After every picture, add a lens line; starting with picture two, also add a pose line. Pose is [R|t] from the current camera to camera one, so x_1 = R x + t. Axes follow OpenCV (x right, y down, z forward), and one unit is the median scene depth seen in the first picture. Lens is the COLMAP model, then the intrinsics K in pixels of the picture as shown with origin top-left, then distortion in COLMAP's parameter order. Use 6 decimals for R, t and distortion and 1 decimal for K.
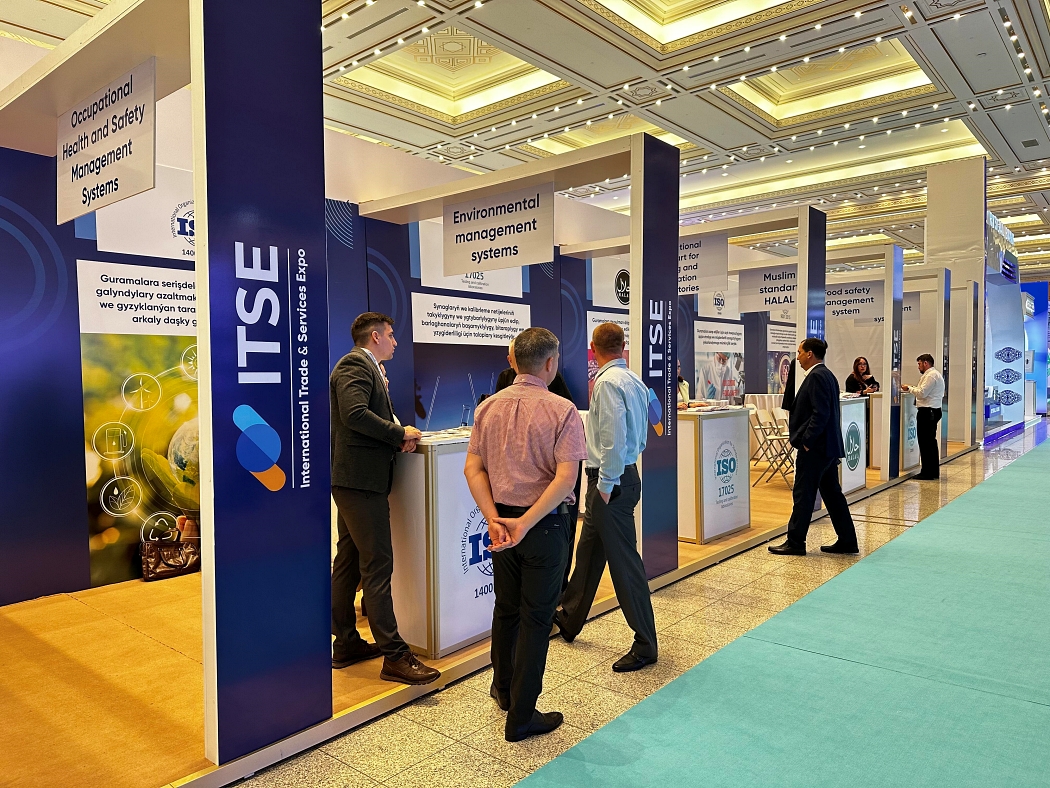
lens RADIAL K [[735.8, 0, 547.3], [0, 735.8, 409.3], [0, 0, 1]] dist [0.022588, -0.021687]
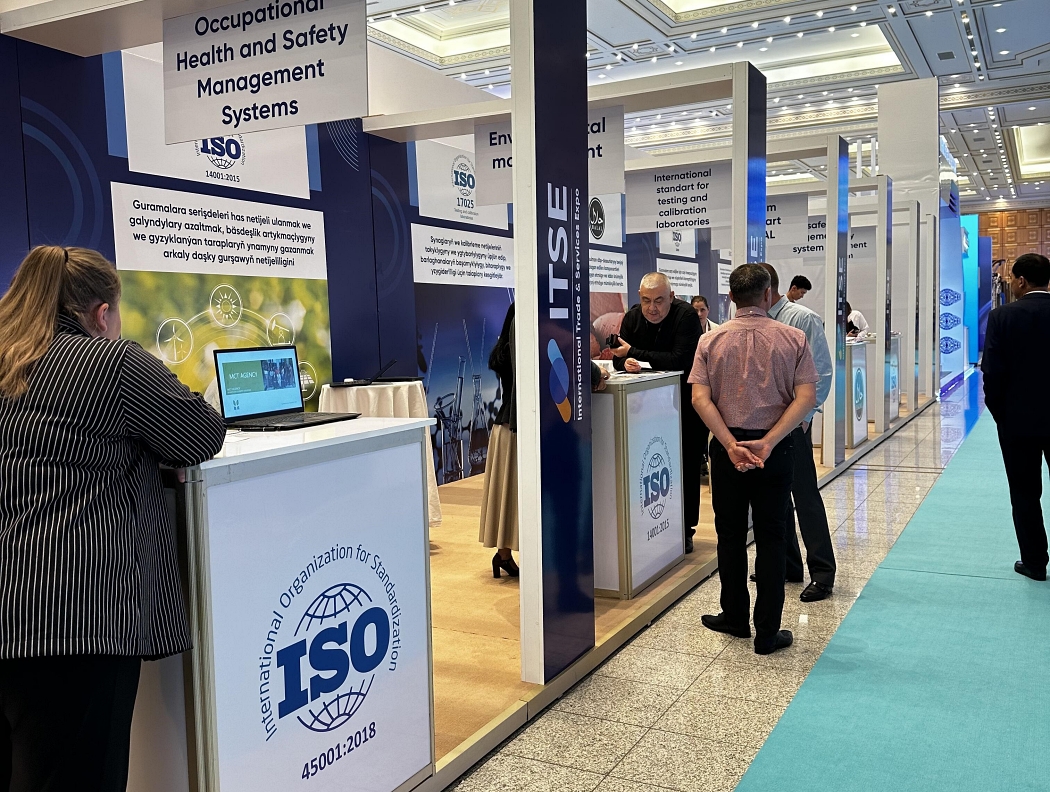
lens RADIAL K [[982.8, 0, 527.1], [0, 982.8, 395.5], [0, 0, 1]] dist [0.027122, 0.000000]
pose [[0.976066, -0.025452, 0.215982, -0.272174], [0.021025, 0.999520, 0.022768, 0.014706], [-0.216457, -0.017682, 0.976132, -0.123481]]
